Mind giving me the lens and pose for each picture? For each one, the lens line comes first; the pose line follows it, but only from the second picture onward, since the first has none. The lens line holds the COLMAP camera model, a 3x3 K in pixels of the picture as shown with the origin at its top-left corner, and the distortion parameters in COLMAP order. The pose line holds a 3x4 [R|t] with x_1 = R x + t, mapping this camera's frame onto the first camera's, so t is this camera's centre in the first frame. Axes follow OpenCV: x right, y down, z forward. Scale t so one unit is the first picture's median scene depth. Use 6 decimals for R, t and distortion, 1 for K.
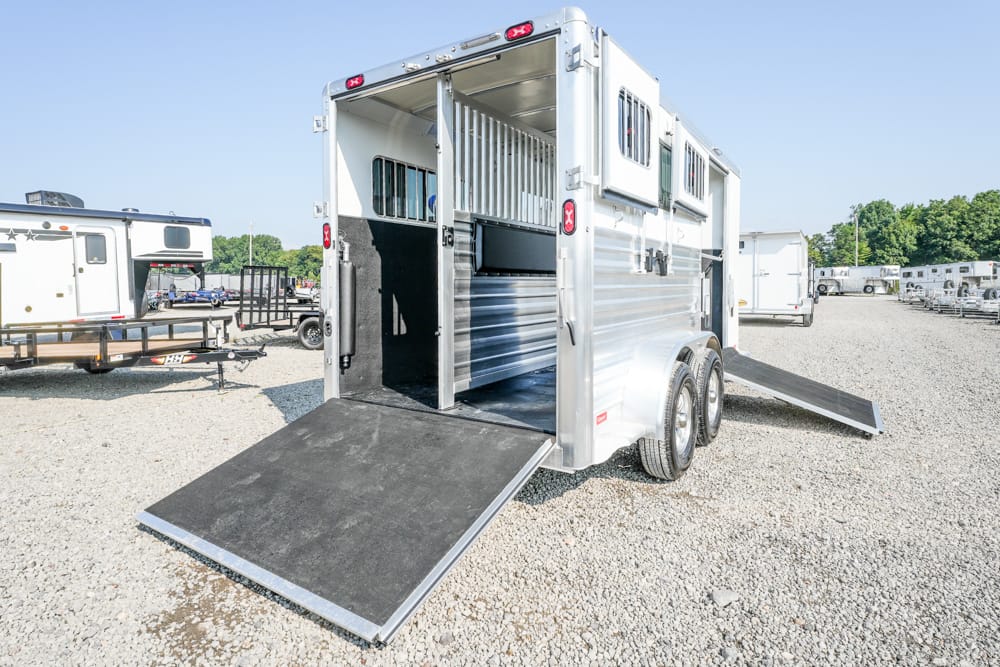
lens RADIAL K [[543.9, 0, 493.8], [0, 543.9, 295.5], [0, 0, 1]] dist [-0.019367, -0.003103]
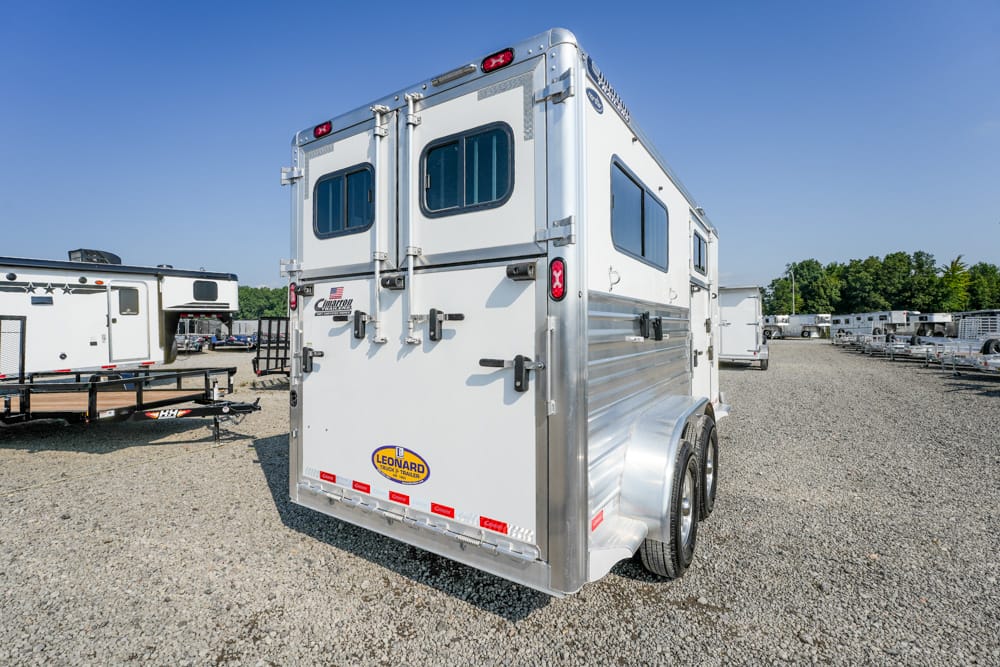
lens RADIAL K [[453.5, 0, 499.2], [0, 453.5, 319.5], [0, 0, 1]] dist [-0.036033, -0.000236]
pose [[0.999910, 0.001860, 0.013258, 0.012745], [-0.001330, 0.999207, -0.039803, -0.017264], [-0.013321, 0.039782, 0.999120, 0.098839]]
